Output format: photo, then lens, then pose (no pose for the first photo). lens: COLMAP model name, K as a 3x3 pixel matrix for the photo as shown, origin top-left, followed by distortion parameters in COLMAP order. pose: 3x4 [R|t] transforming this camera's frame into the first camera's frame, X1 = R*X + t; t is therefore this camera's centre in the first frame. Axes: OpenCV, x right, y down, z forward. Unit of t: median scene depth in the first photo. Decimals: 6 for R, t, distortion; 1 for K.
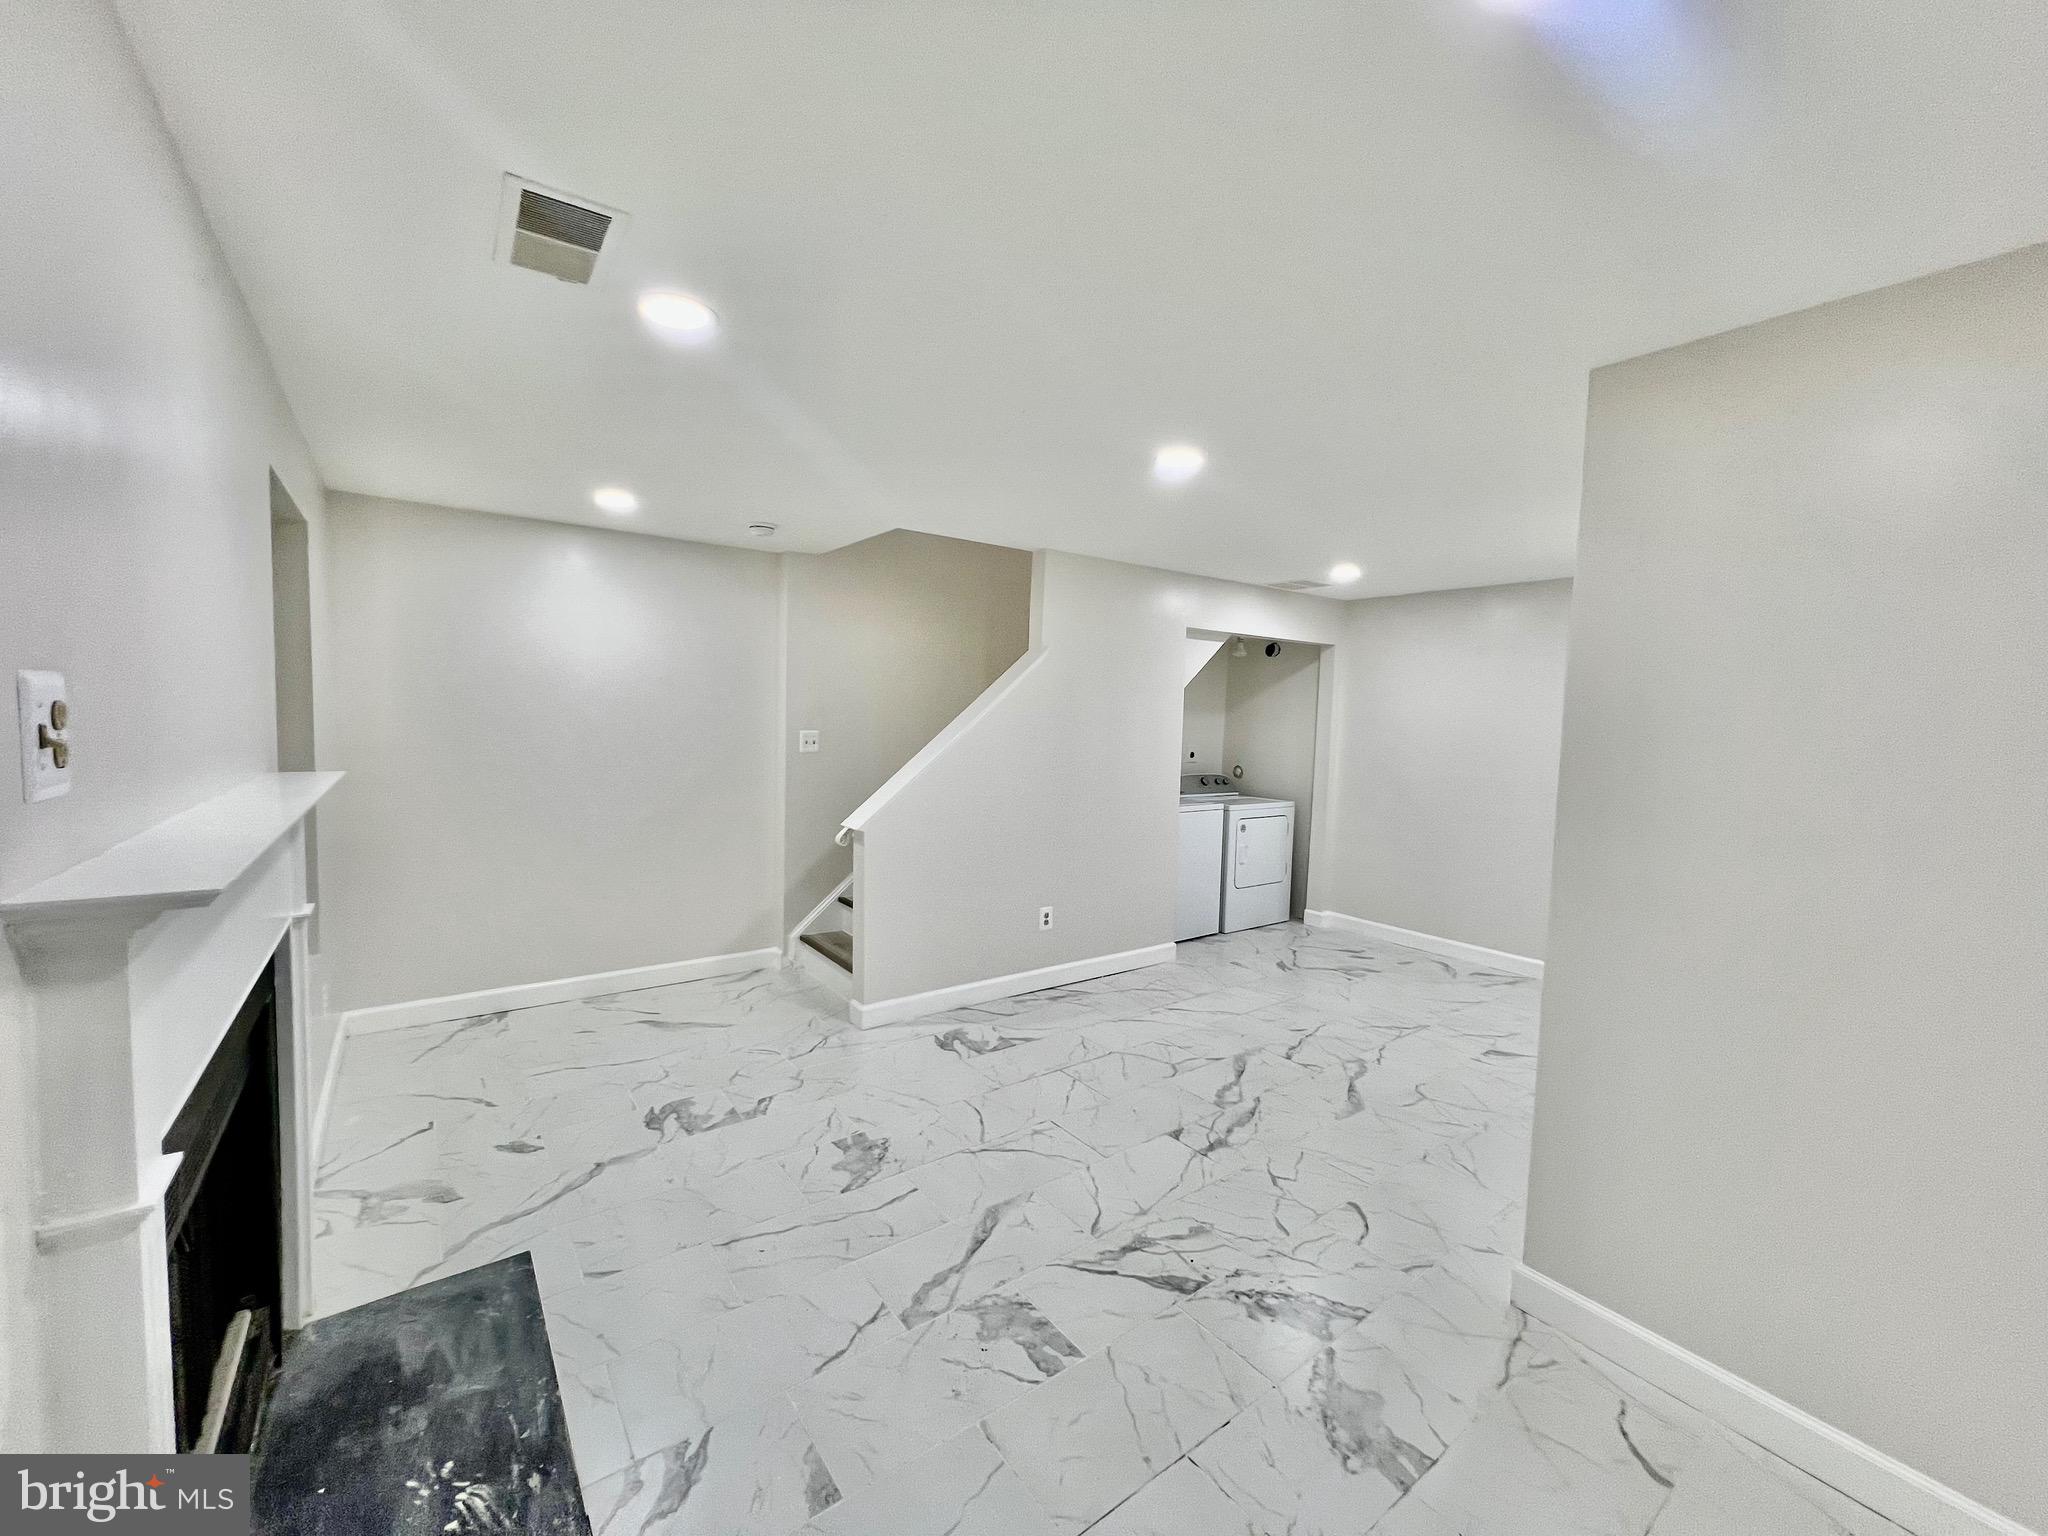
lens RADIAL K [[821.2, 0, 1023.3], [0, 821.2, 771.9], [0, 0, 1]] dist [-0.001990, 0.000539]
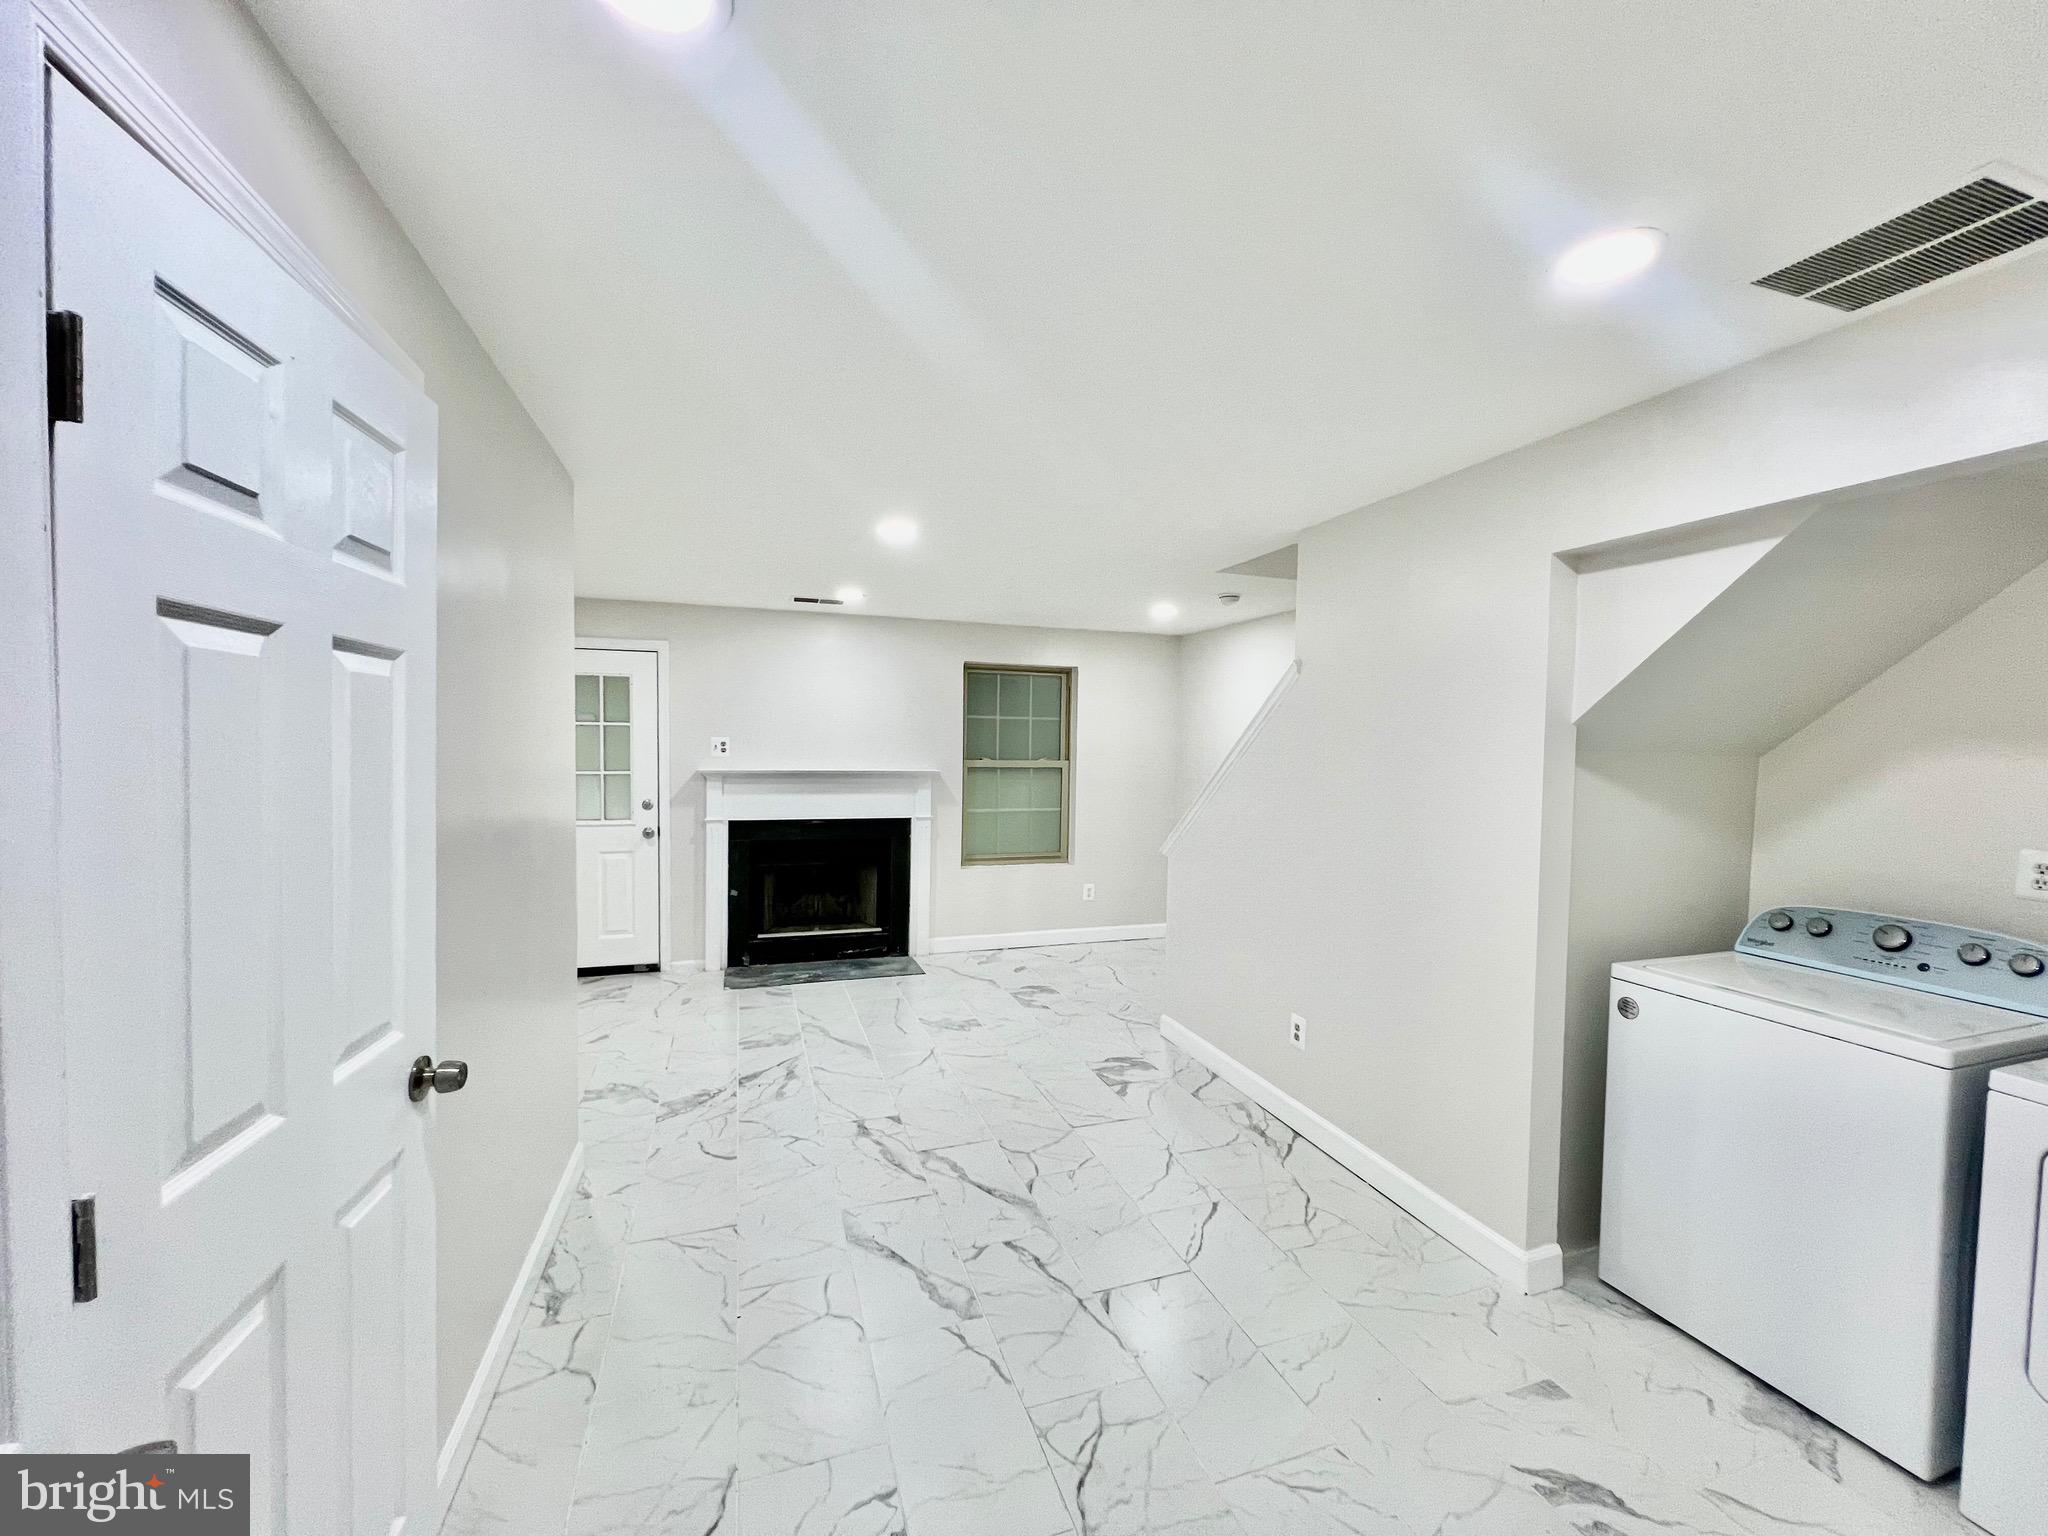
lens RADIAL K [[817.5, 0, 1021.7], [0, 817.5, 770.4], [0, 0, 1]] dist [-0.001446, 0.000149]
pose [[-0.302140, 0.001316, -0.953263, 1.156937], [-0.090992, 0.995393, 0.030214, -0.073254], [0.948911, 0.095869, -0.300629, 1.415402]]
